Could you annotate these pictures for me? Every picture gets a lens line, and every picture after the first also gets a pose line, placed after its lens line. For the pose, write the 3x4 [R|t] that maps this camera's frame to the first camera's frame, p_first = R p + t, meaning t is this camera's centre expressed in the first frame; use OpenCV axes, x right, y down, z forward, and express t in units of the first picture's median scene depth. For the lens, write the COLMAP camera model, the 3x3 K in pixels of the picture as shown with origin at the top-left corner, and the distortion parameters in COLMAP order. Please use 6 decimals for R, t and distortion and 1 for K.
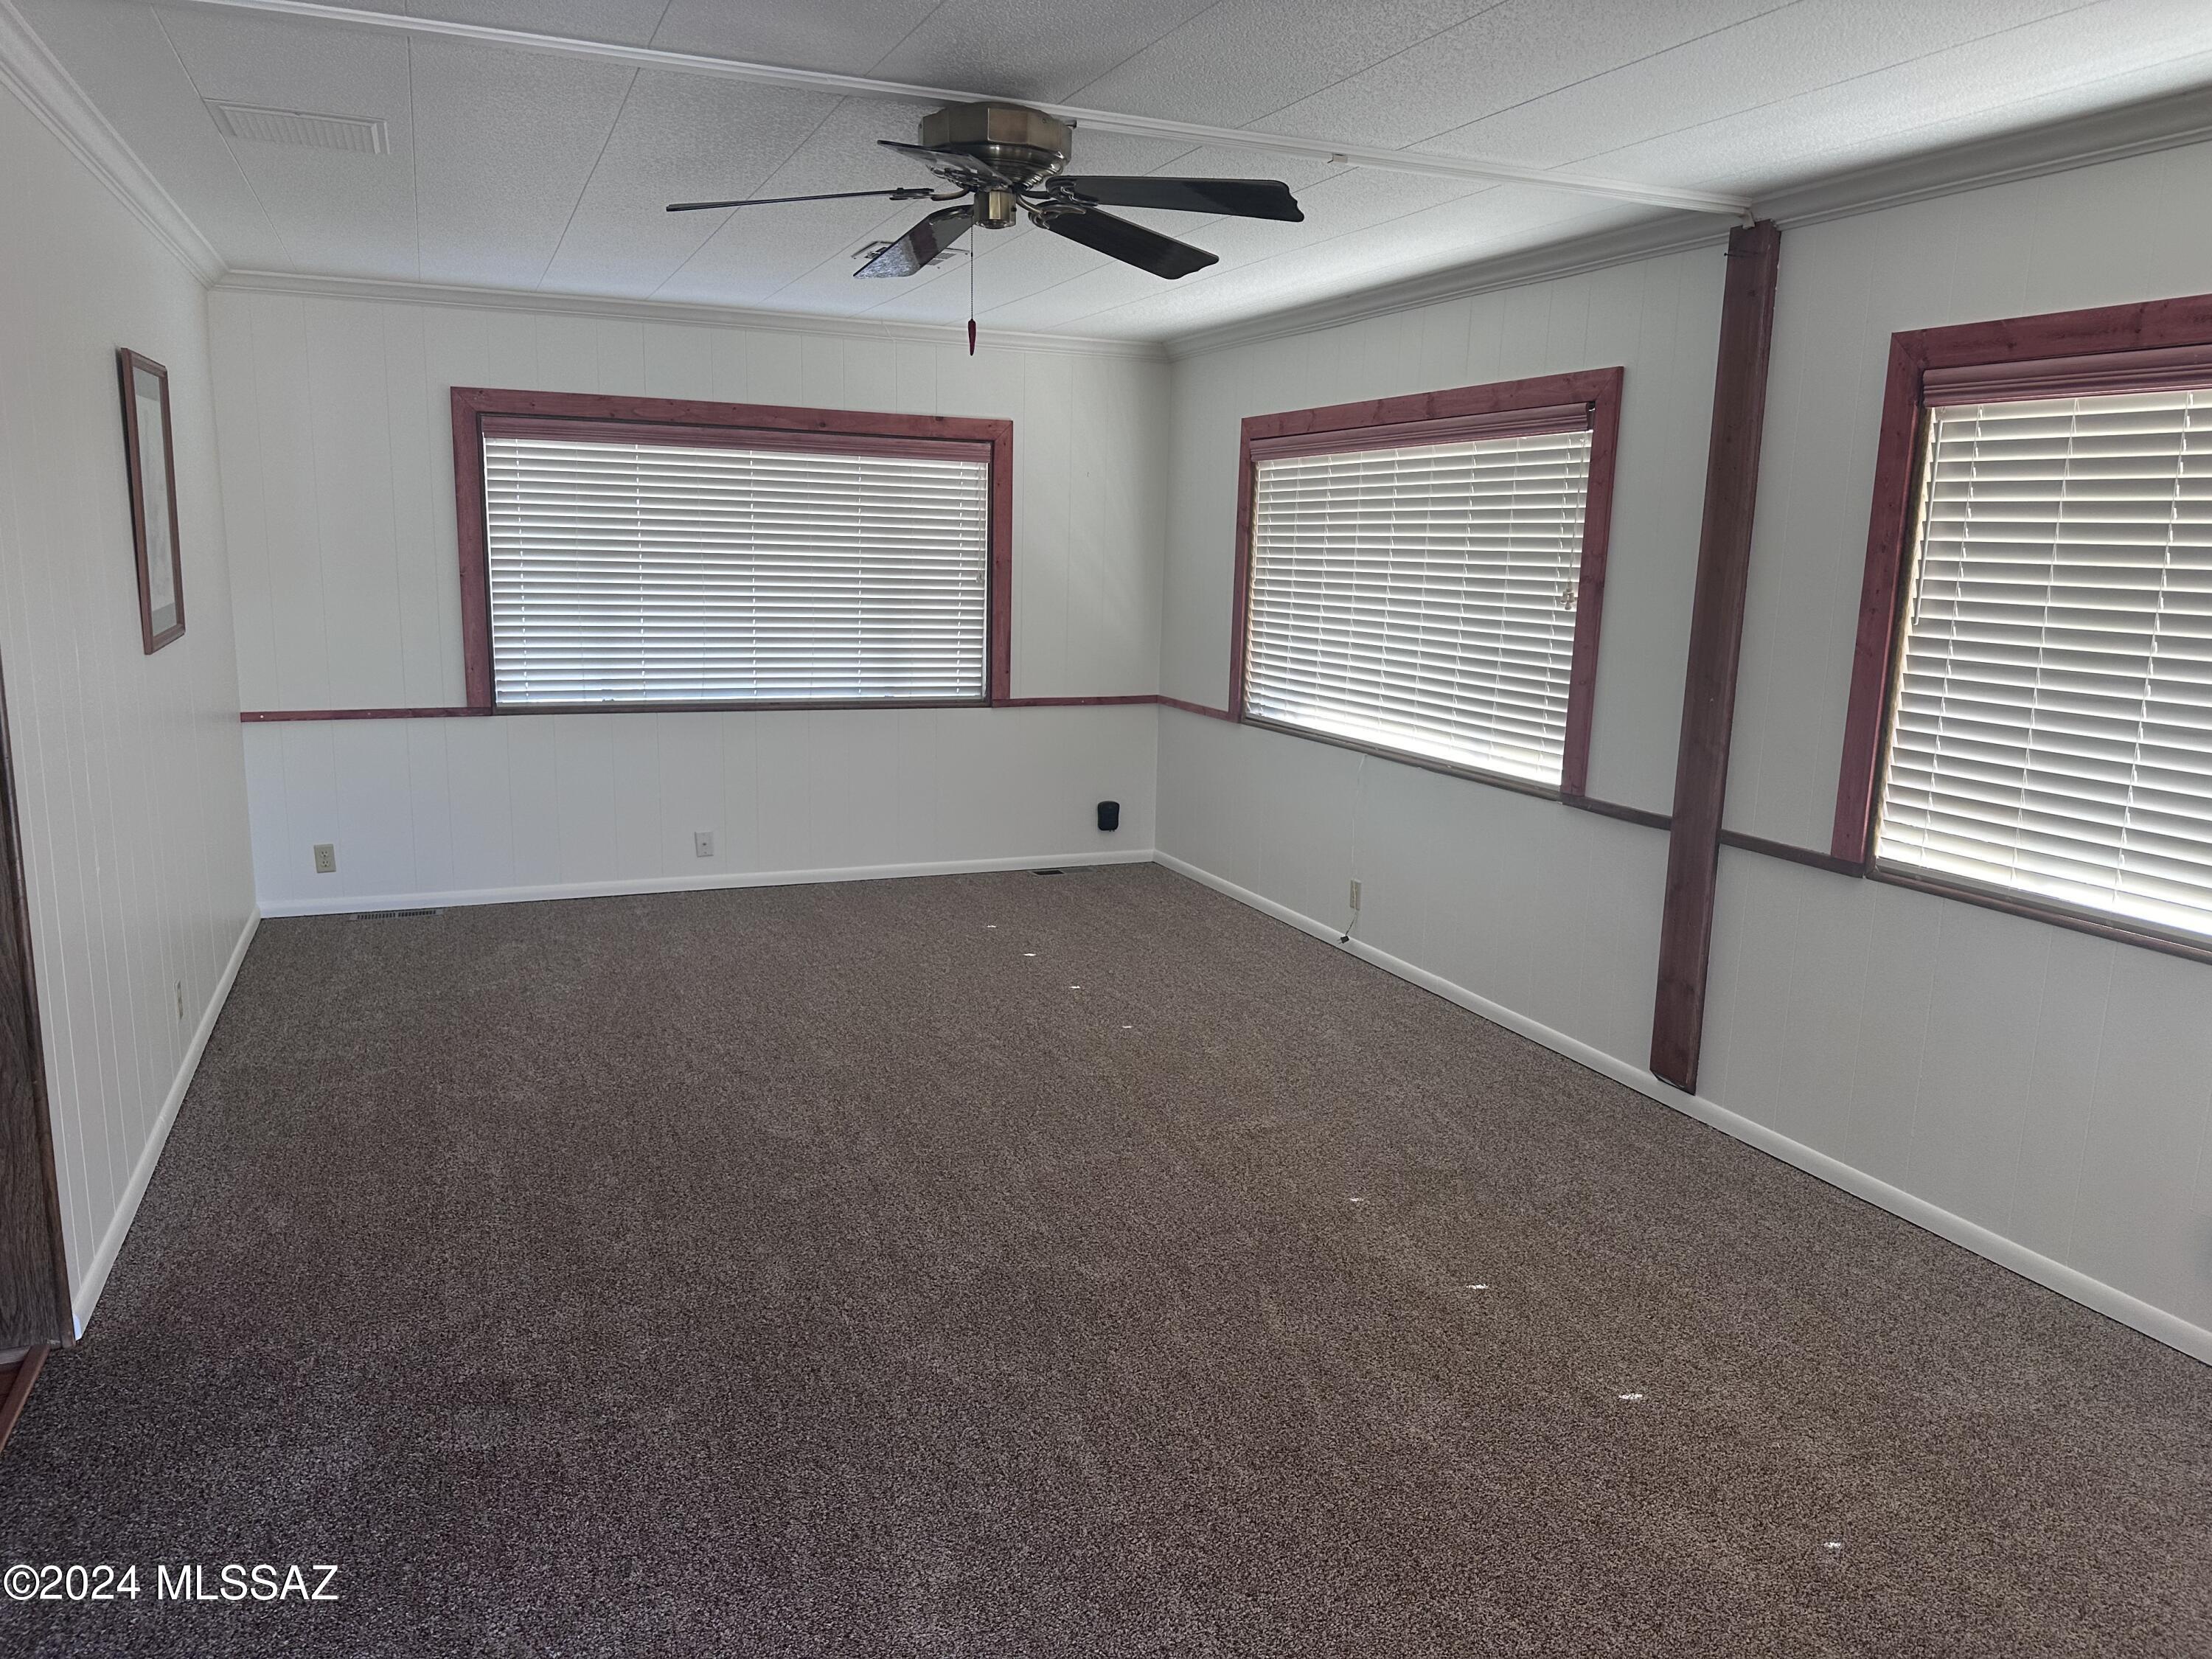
lens RADIAL K [[1517.6, 0, 1106.0], [0, 1517.6, 829.5], [0, 0, 1]] dist [0.080863, -0.126380]
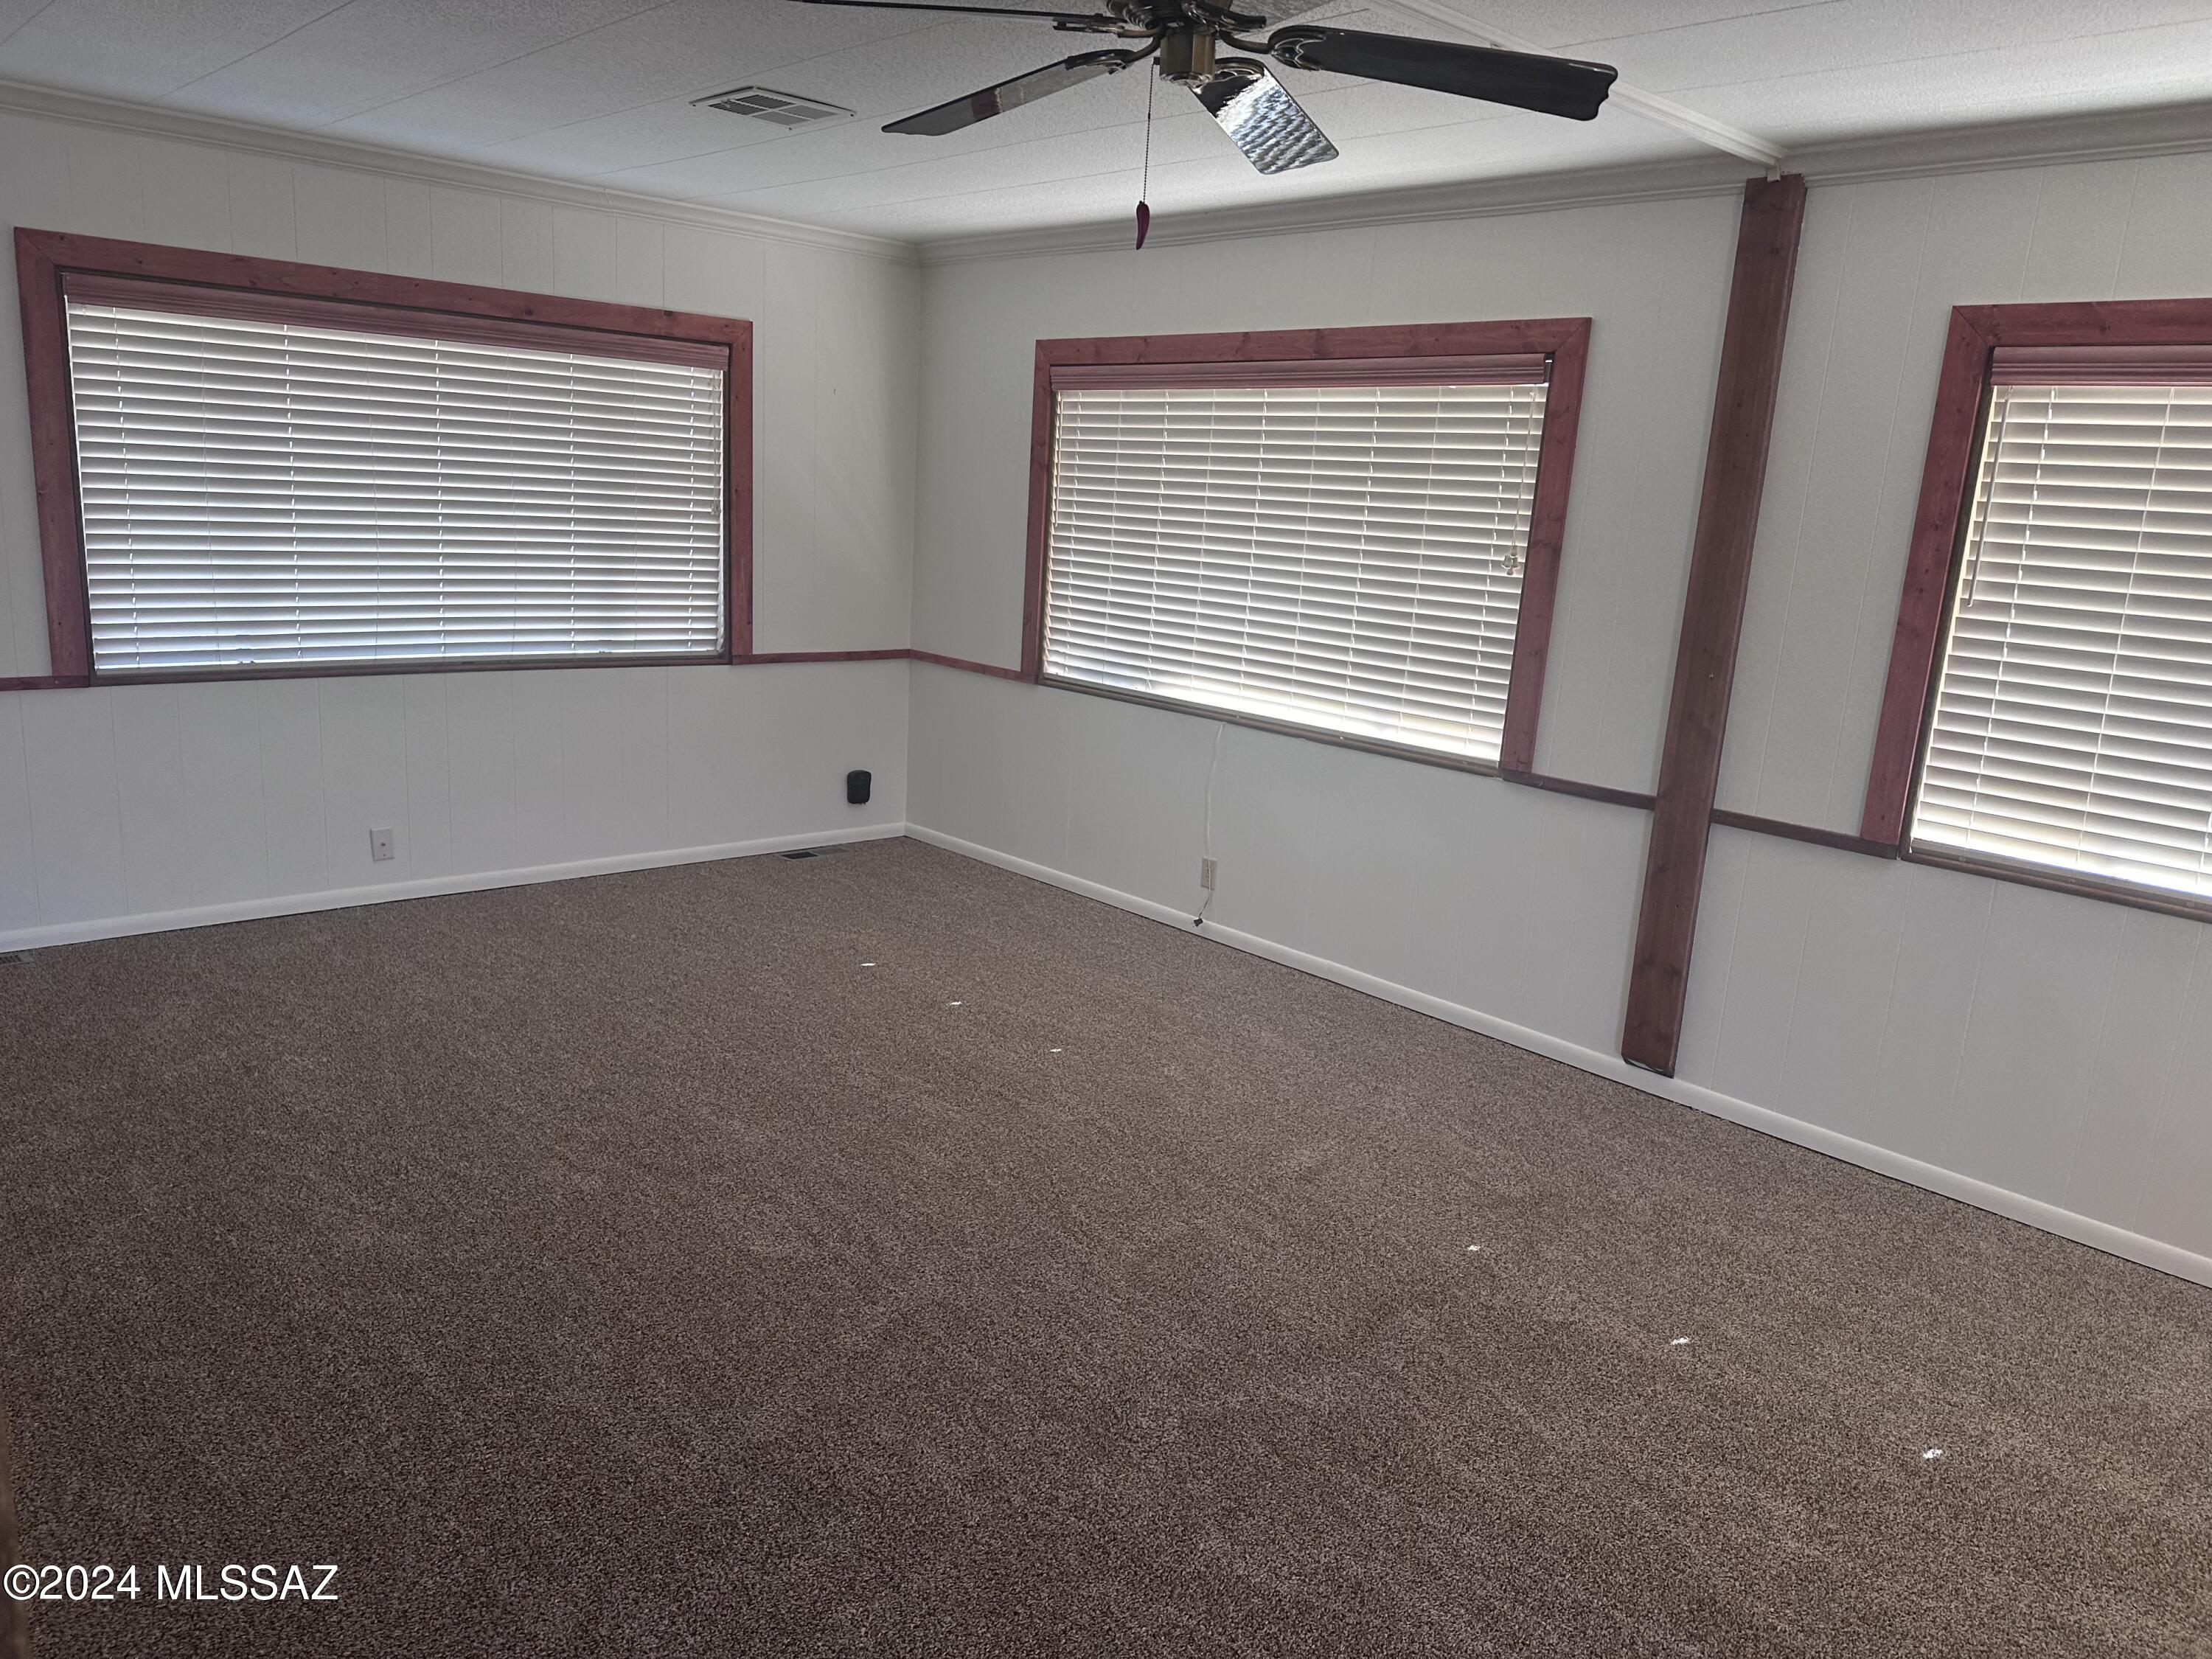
lens RADIAL K [[1546.5, 0, 1167.2], [0, 1546.5, 841.0], [0, 0, 1]] dist [0.087328, -0.125960]
pose [[0.941701, -0.042692, 0.333731, -0.220873], [0.026086, 0.998196, 0.054085, -0.036300], [-0.335438, -0.042227, 0.941115, 0.154117]]
